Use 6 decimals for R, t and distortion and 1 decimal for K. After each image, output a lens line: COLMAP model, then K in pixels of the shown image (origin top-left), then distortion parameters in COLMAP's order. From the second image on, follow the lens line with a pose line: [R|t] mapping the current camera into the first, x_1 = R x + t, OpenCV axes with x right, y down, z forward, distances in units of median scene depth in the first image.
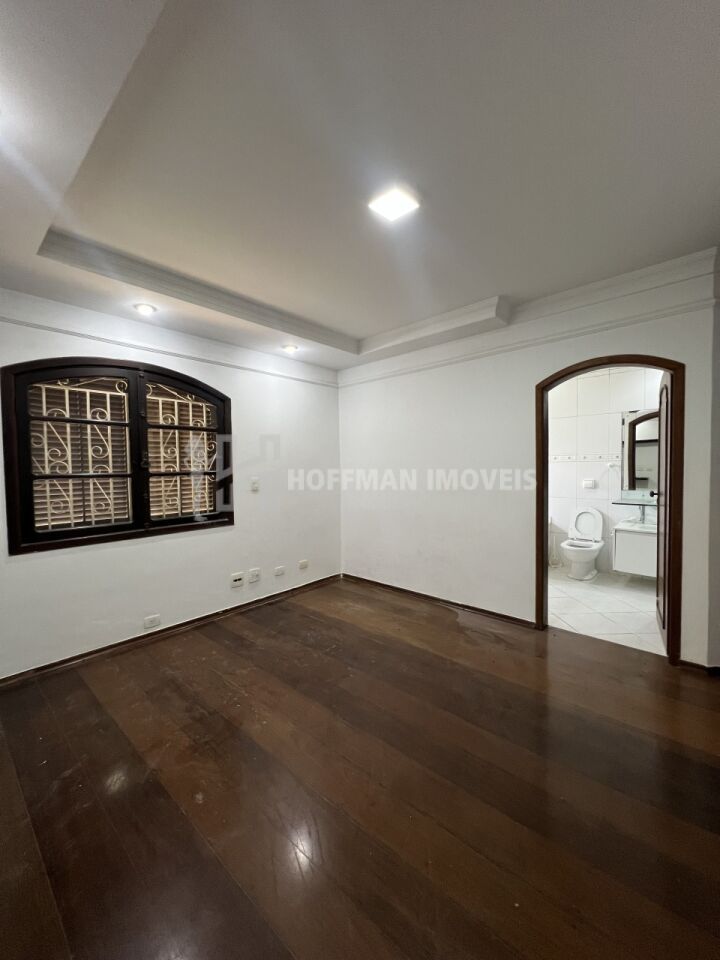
lens RADIAL K [[382.8, 0, 354.1], [0, 382.8, 478.1], [0, 0, 1]] dist [0.002220, 0.000167]
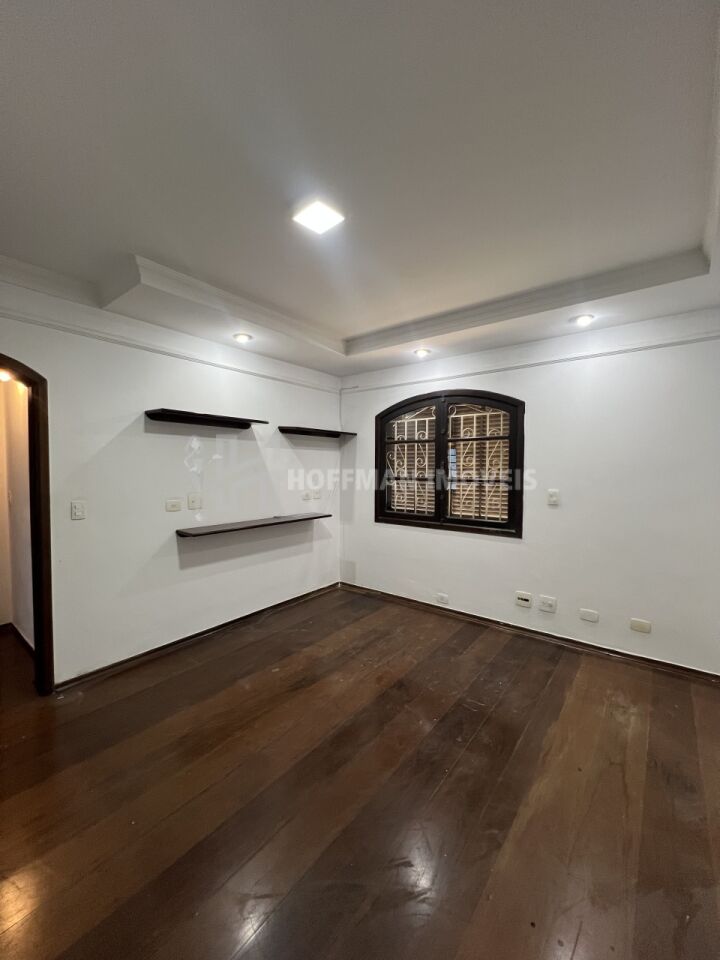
lens RADIAL K [[382.8, 0, 366.6], [0, 382.8, 478.8], [0, 0, 1]] dist [0.002220, 0.000167]
pose [[0.080735, 0.041659, -0.995865, 0.666940], [-0.040740, 0.998429, 0.038463, -0.048932], [0.995903, 0.037466, 0.082306, 0.639982]]
